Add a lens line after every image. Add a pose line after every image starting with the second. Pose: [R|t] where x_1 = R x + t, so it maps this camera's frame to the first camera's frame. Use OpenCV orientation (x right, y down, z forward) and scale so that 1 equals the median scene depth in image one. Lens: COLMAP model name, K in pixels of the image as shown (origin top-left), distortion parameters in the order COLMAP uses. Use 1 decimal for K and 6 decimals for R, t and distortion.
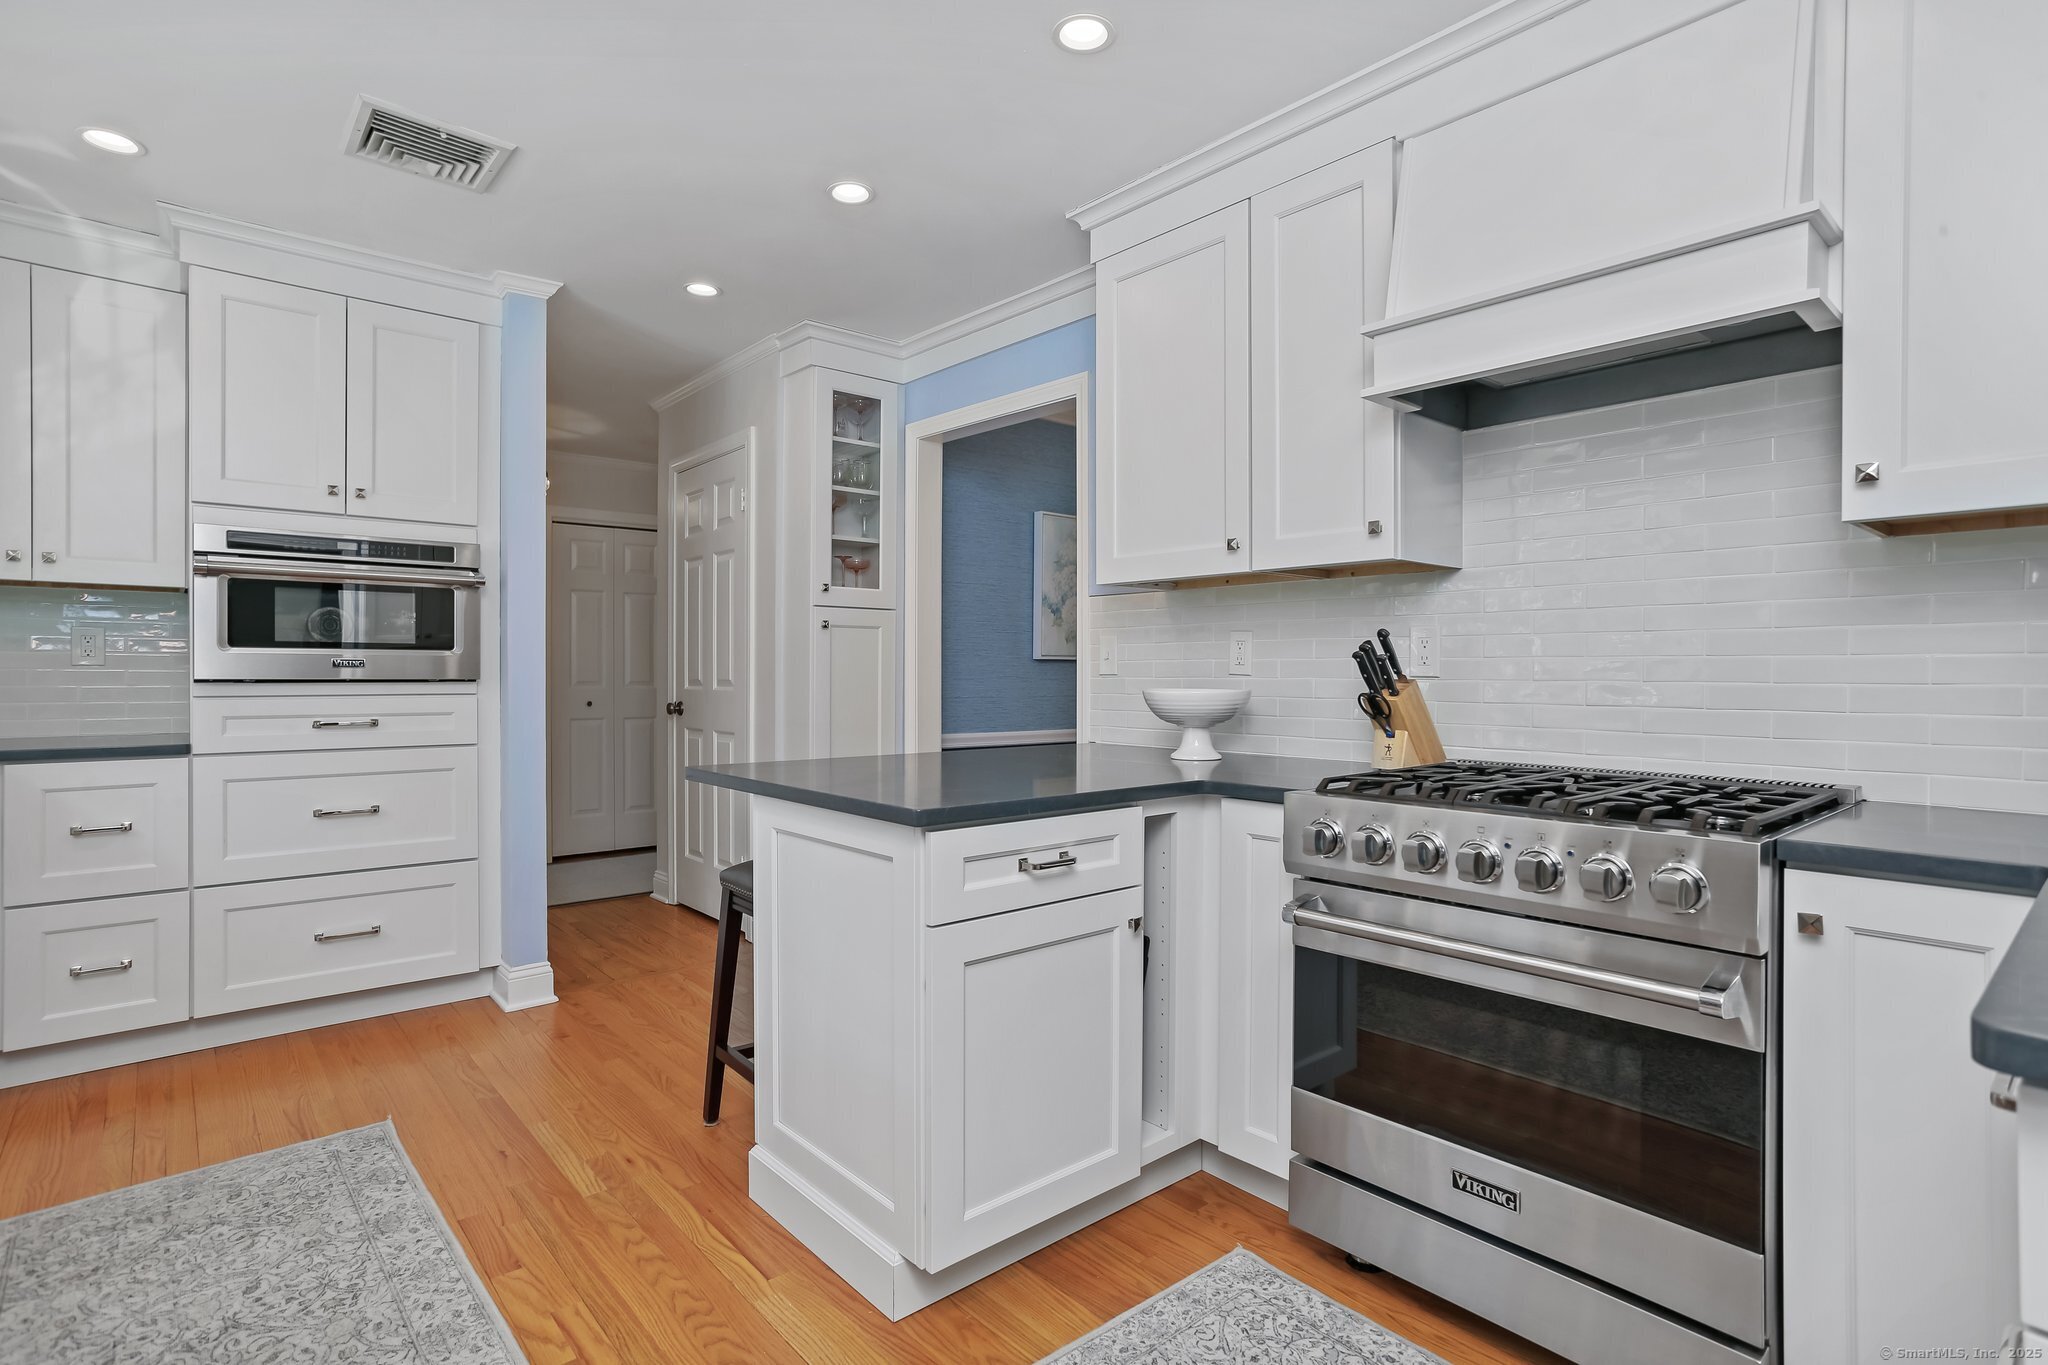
lens RADIAL K [[1003.3, 0, 1016.9], [0, 1003.3, 670.7], [0, 0, 1]] dist [-0.051712, 0.034277]
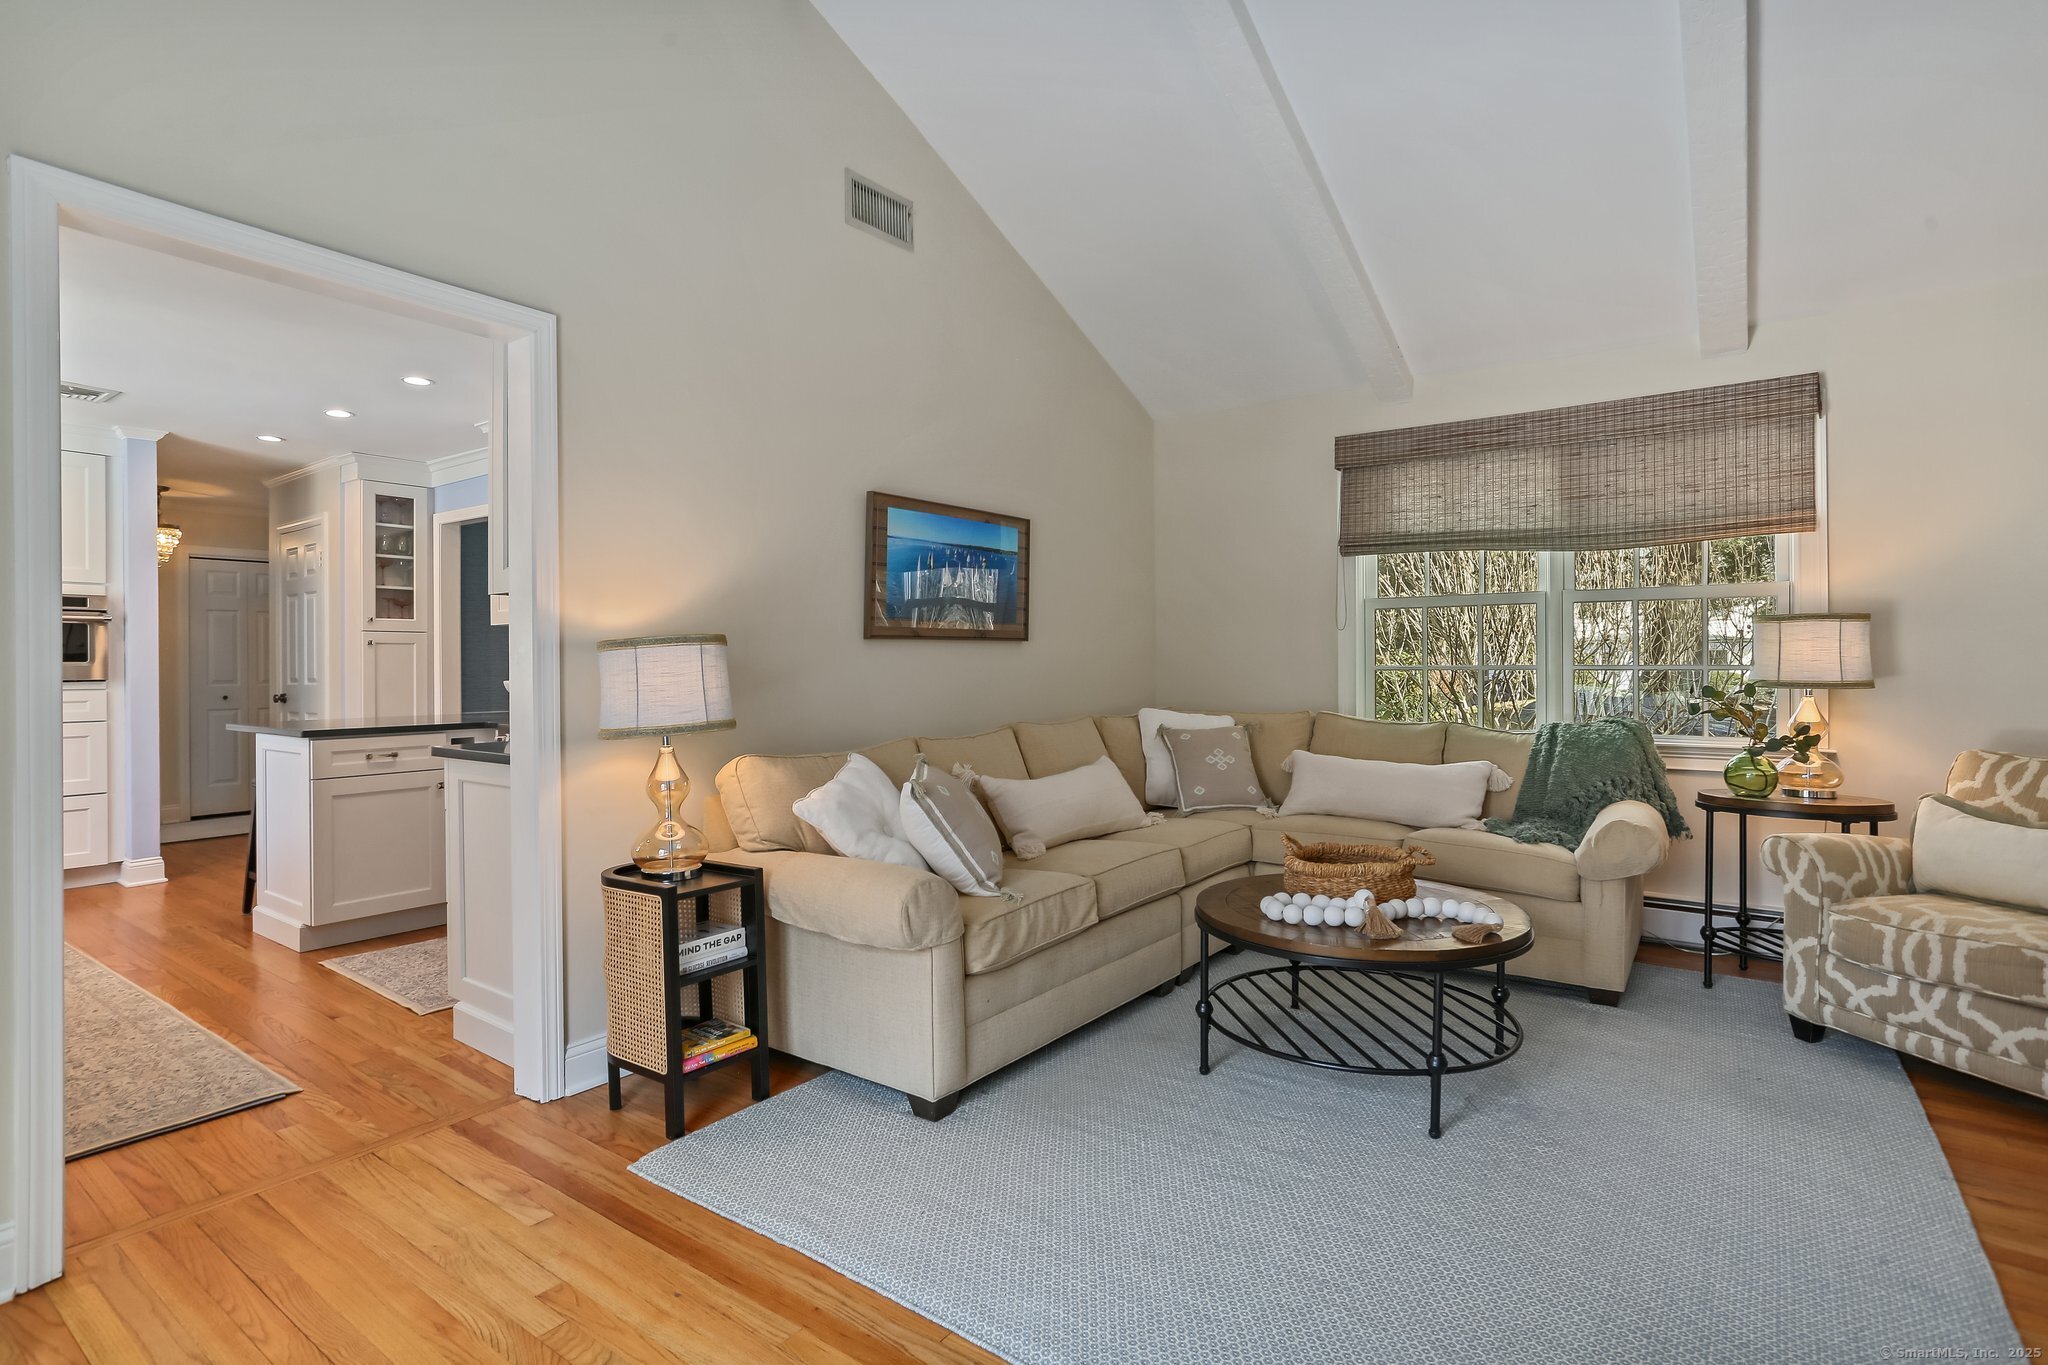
lens RADIAL K [[1003.3, 0, 1016.9], [0, 1003.3, 670.7], [0, 0, 1]] dist [-0.051712, 0.034277]
pose [[0.975507, -0.005258, 0.219905, 0.619199], [0.004322, 0.999979, 0.004737, -0.006939], [-0.219925, -0.003671, 0.975510, -1.003627]]
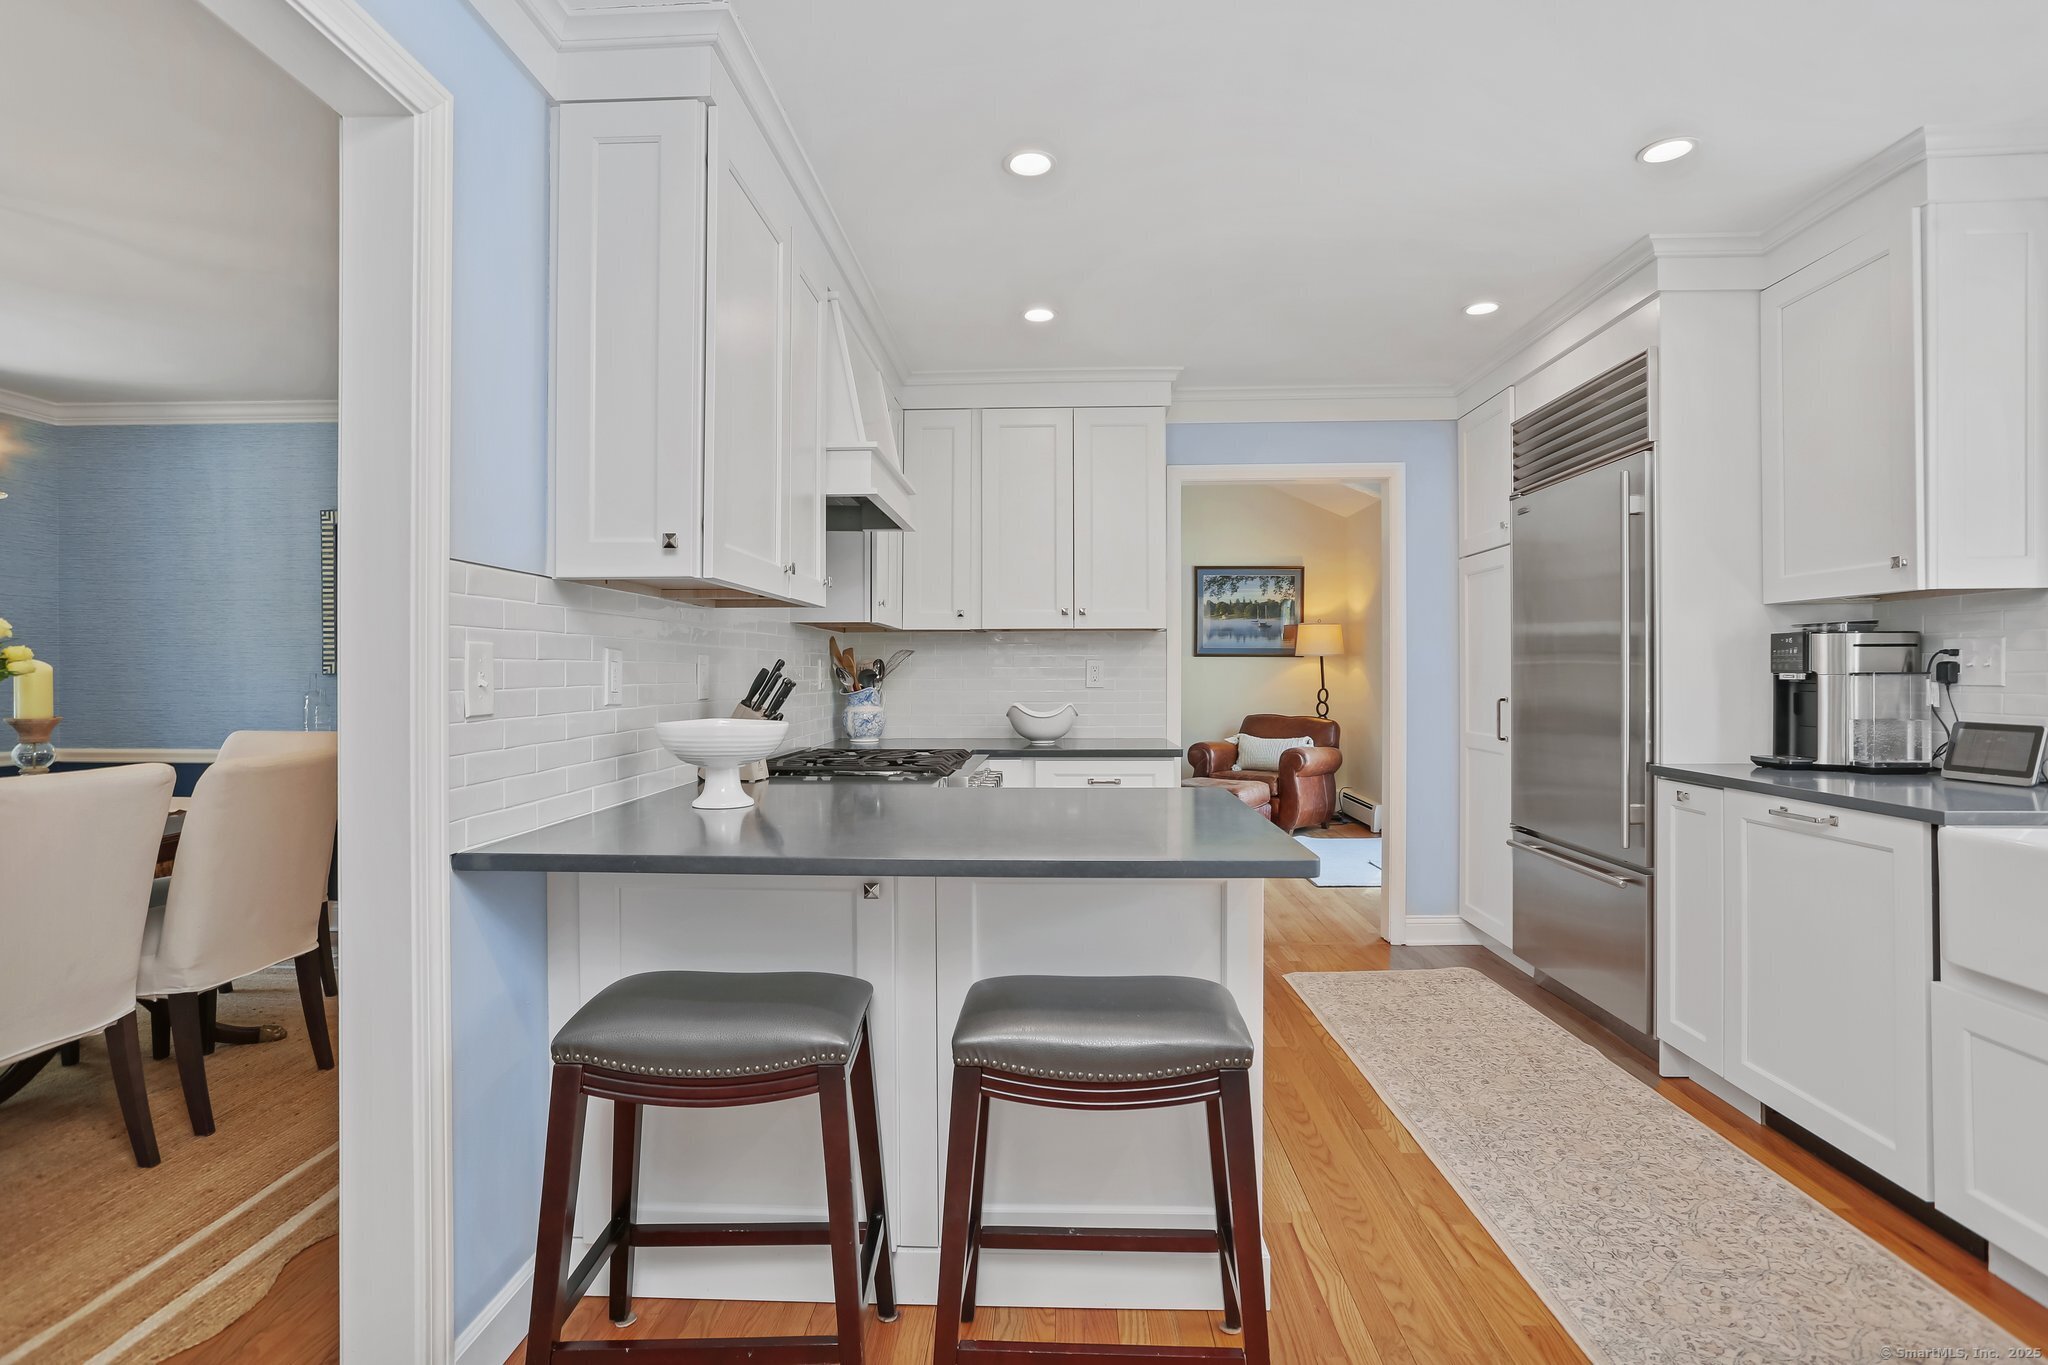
lens RADIAL K [[1003.3, 0, 1016.9], [0, 1003.3, 670.7], [0, 0, 1]] dist [-0.051712, 0.034277]
pose [[-0.726289, 0.000850, 0.687389, -0.518243], [-0.000049, 0.999999, -0.001288, -0.021224], [-0.687389, -0.000969, -0.726288, 1.310209]]
